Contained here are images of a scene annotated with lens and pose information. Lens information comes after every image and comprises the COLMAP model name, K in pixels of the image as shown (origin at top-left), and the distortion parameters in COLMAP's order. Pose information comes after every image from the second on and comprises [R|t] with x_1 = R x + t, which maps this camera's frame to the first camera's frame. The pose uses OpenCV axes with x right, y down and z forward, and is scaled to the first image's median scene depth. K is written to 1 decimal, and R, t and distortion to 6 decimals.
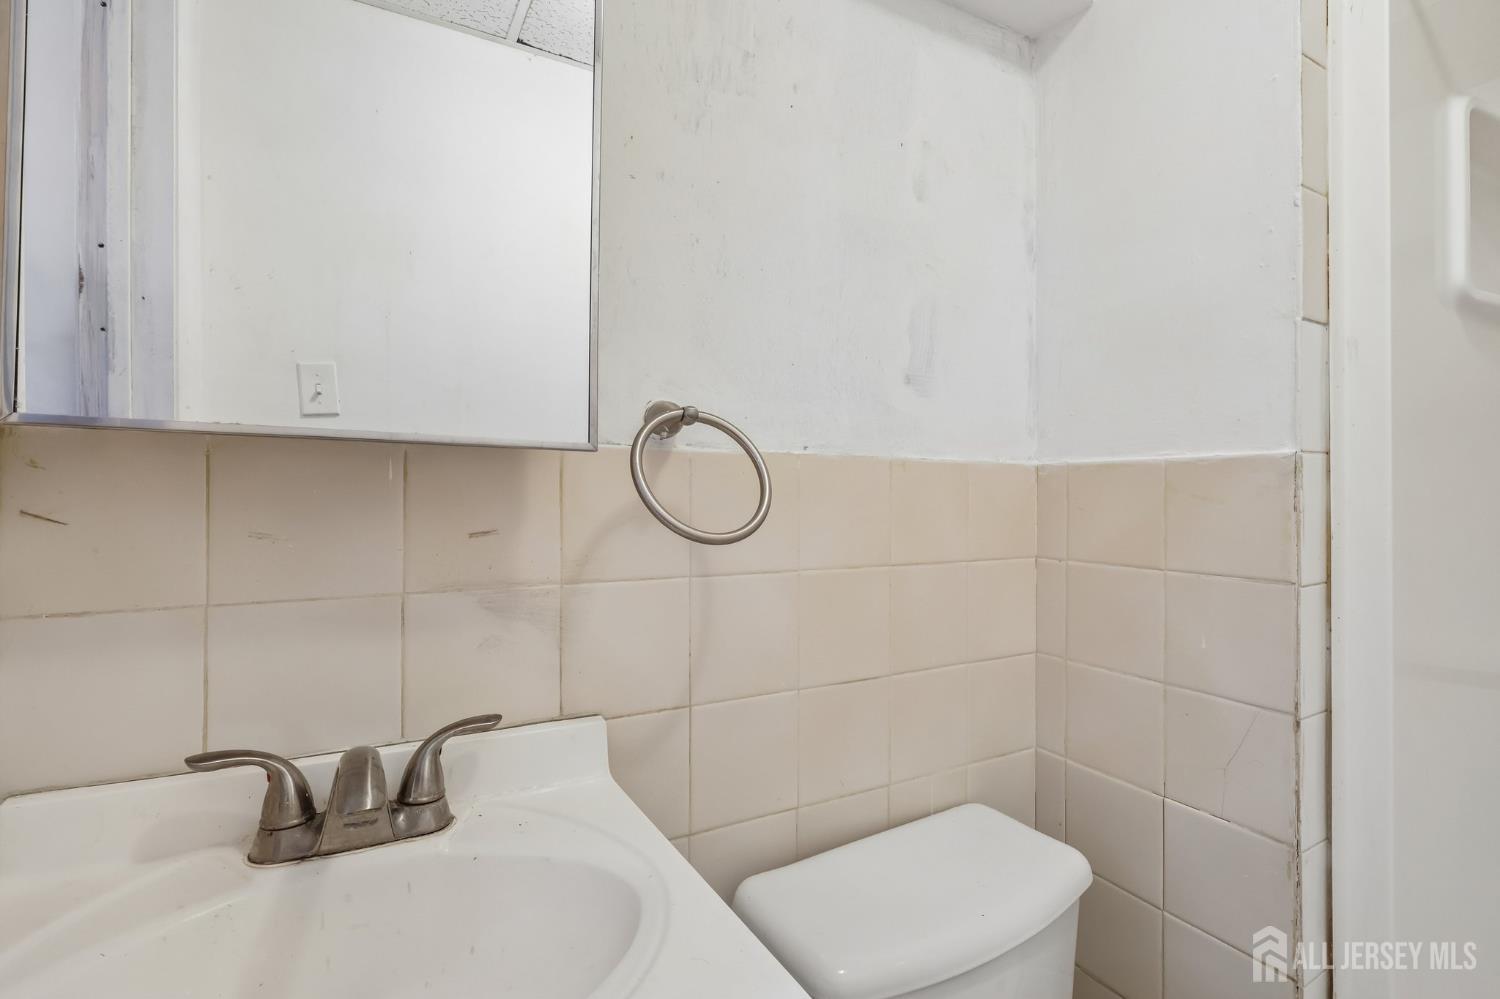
lens RADIAL K [[693.7, 0, 748.0], [0, 693.7, 496.2], [0, 0, 1]] dist [0.000957, -0.001514]
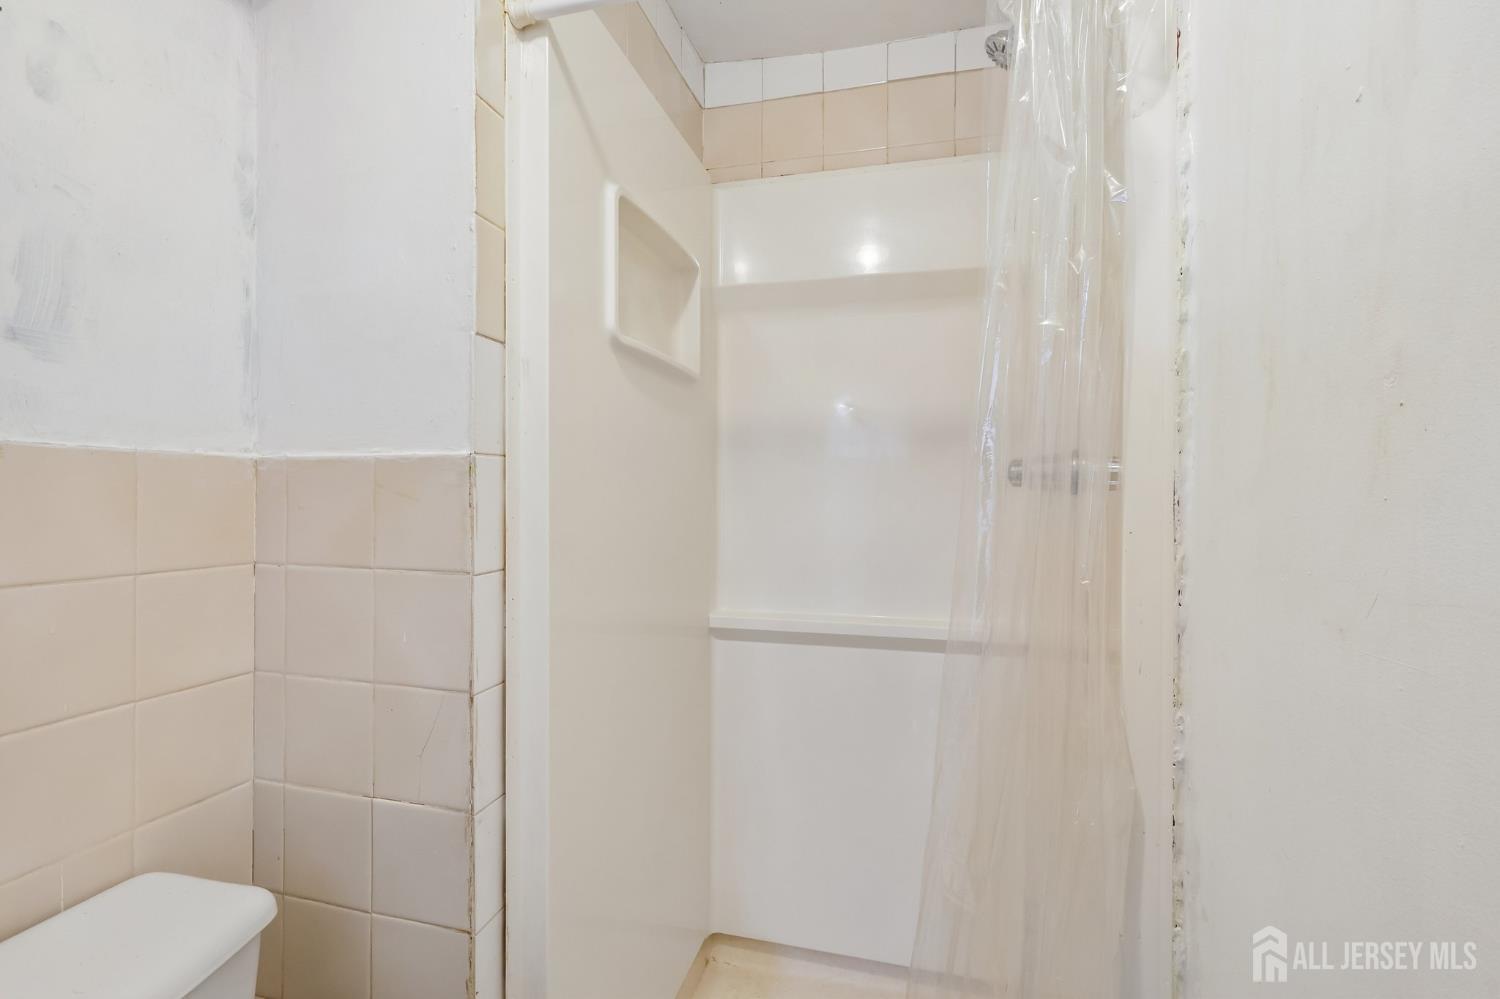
lens RADIAL K [[693.7, 0, 750.6], [0, 693.7, 496.9], [0, 0, 1]] dist [0.000957, -0.001514]
pose [[0.695315, -0.000982, 0.718704, 0.297199], [-0.001126, 0.999996, 0.002456, 0.001755], [-0.718704, -0.002517, 0.695312, -0.083927]]
